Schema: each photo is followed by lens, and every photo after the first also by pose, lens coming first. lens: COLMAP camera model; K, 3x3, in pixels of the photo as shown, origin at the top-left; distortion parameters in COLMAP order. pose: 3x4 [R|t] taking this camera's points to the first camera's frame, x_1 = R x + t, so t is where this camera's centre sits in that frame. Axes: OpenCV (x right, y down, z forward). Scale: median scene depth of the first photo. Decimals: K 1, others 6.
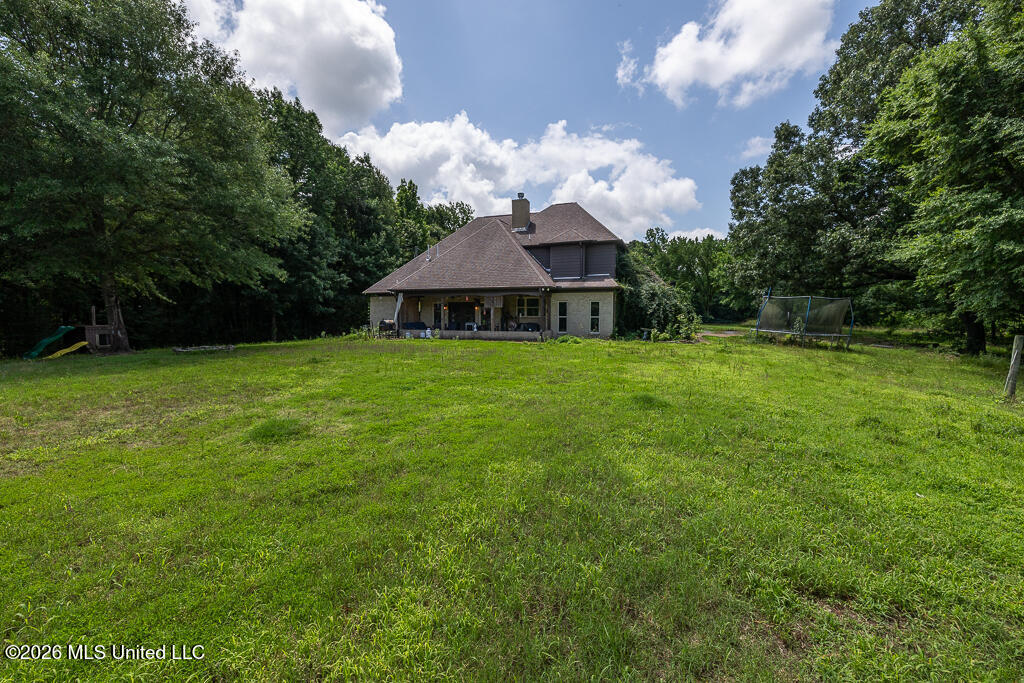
lens RADIAL K [[430.7, 0, 509.7], [0, 430.7, 343.2], [0, 0, 1]] dist [-0.003738, -0.000544]
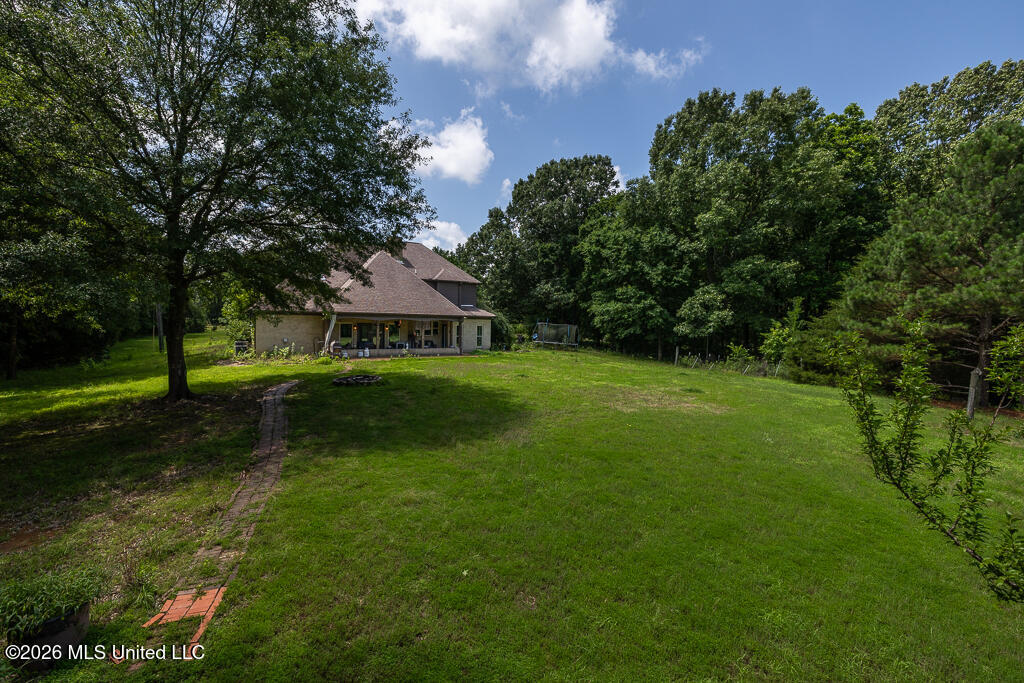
lens RADIAL K [[430.7, 0, 514.0], [0, 430.7, 343.8], [0, 0, 1]] dist [-0.003738, -0.000544]
pose [[0.582676, -0.031233, 0.812104, -0.892473], [0.029898, 0.999409, 0.016985, -0.055068], [-0.812154, 0.014383, 0.583265, 0.052711]]
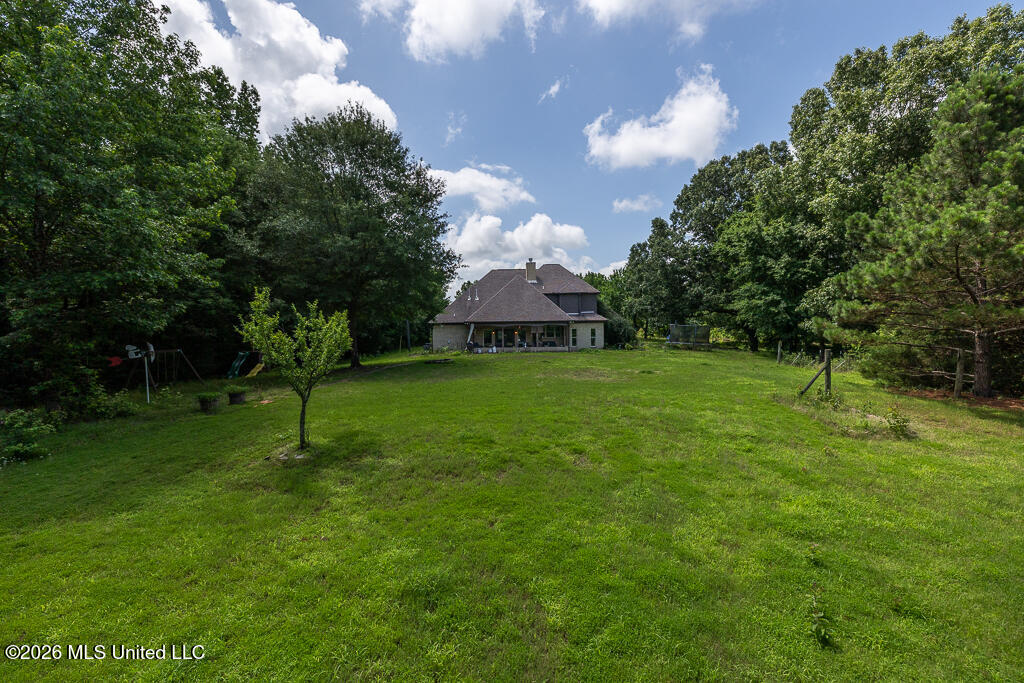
lens RADIAL K [[430.7, 0, 515.4], [0, 430.7, 340.4], [0, 0, 1]] dist [-0.003738, -0.000544]
pose [[0.937180, -0.024994, 0.347949, -0.681055], [0.037654, 0.998850, -0.029670, -0.008023], [-0.346807, 0.040908, 0.937044, -0.505459]]
